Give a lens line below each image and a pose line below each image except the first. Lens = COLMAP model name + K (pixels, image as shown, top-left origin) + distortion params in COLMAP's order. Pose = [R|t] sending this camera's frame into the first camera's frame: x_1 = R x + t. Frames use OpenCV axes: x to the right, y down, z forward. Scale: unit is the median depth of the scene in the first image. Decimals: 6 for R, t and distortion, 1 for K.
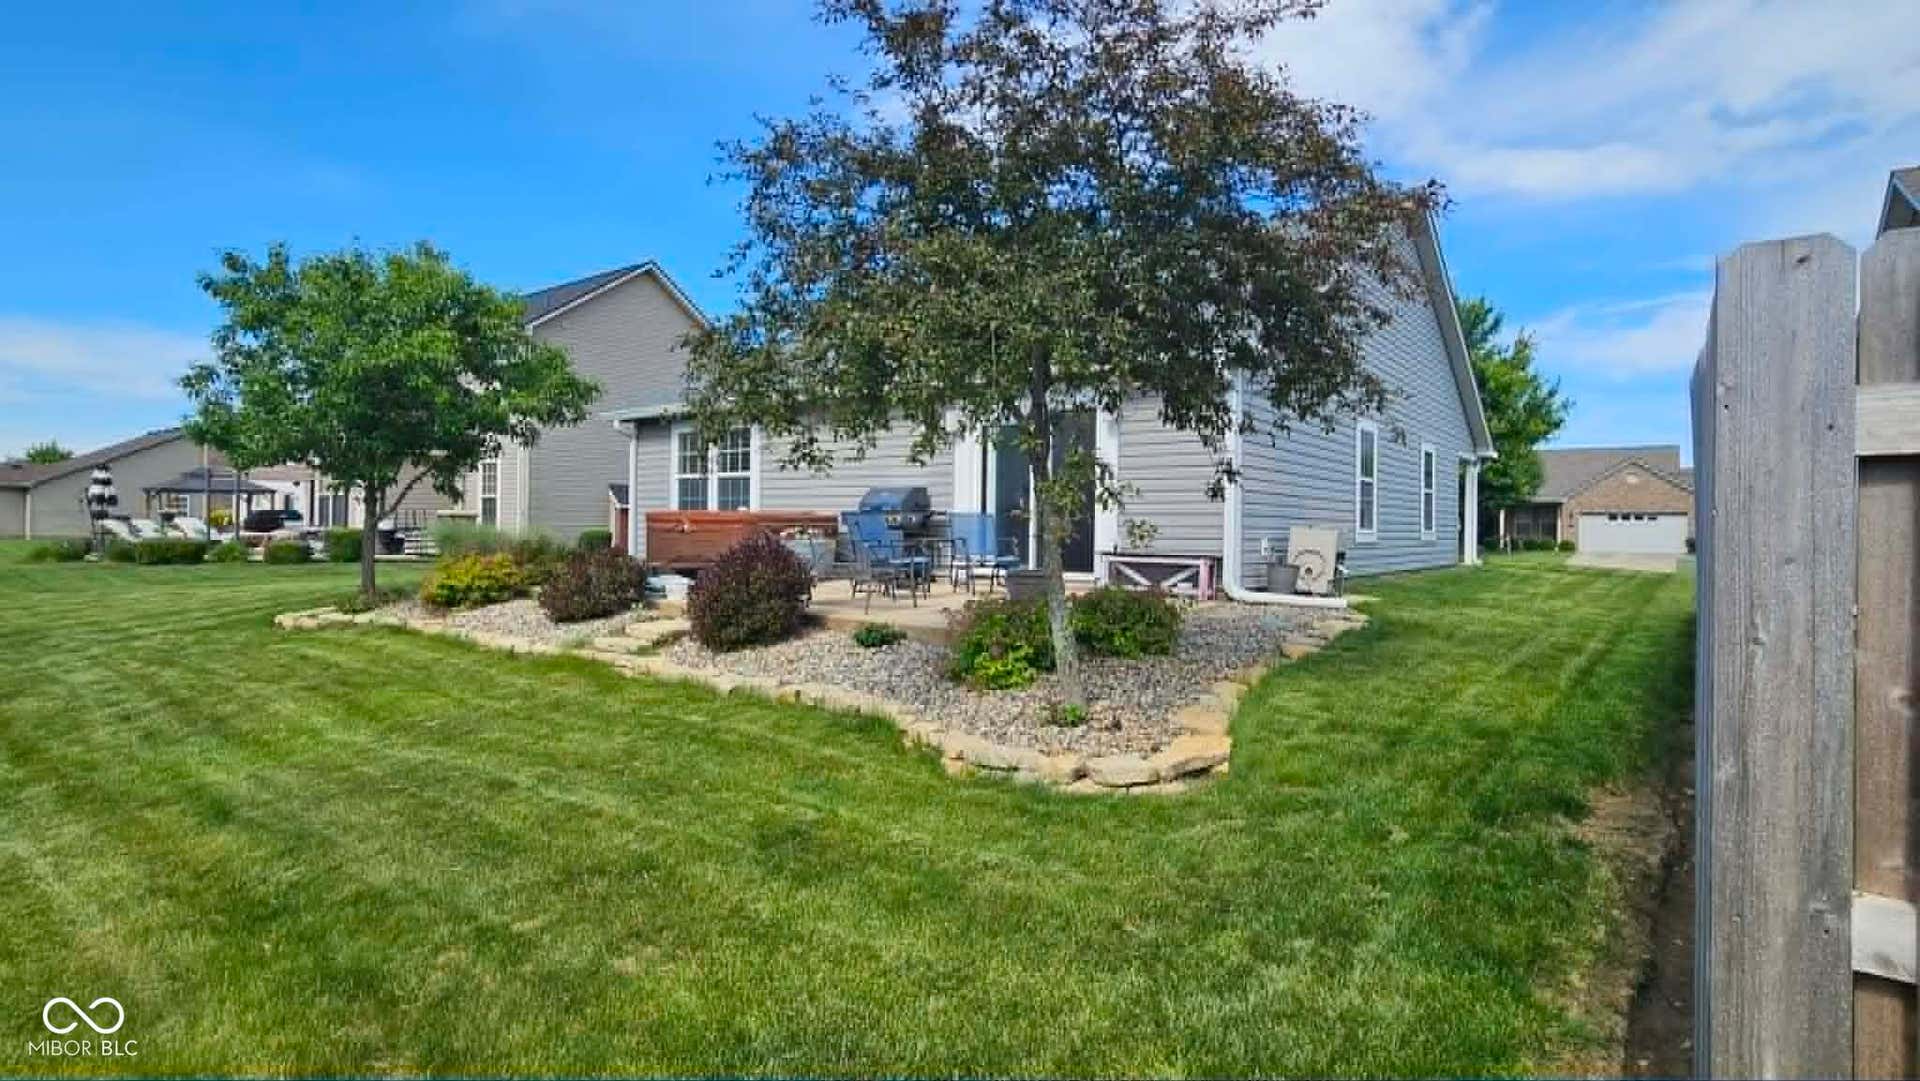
lens RADIAL K [[934.5, 0, 963.9], [0, 934.5, 524.3], [0, 0, 1]] dist [-0.001073, -0.000211]
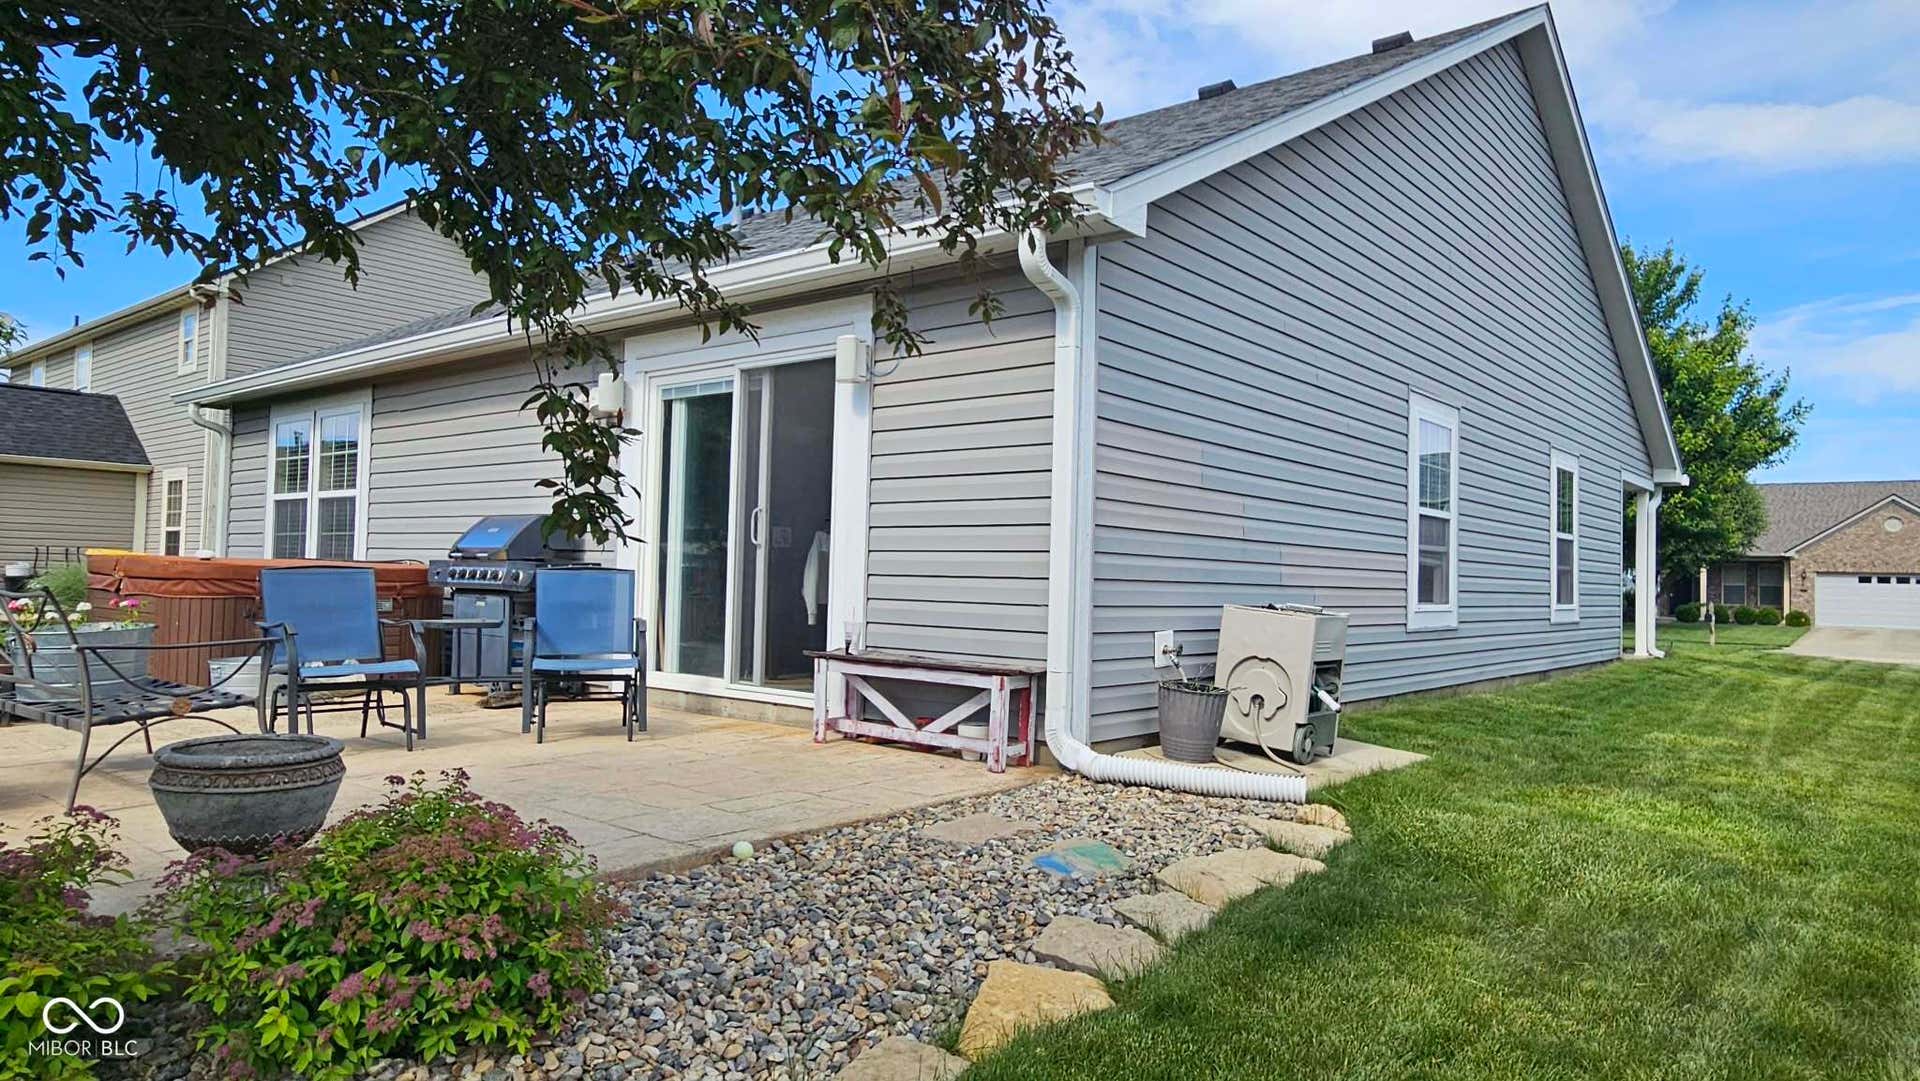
lens RADIAL K [[1181.4, 0, 960.0], [0, 1181.4, 540.5], [0, 0, 1]] dist [0.001637, 0.001889]
pose [[0.999130, 0.009879, -0.040529, 0.107233], [-0.011103, 0.999486, -0.030091, -0.004698], [0.040211, 0.030515, 0.998725, 0.176558]]
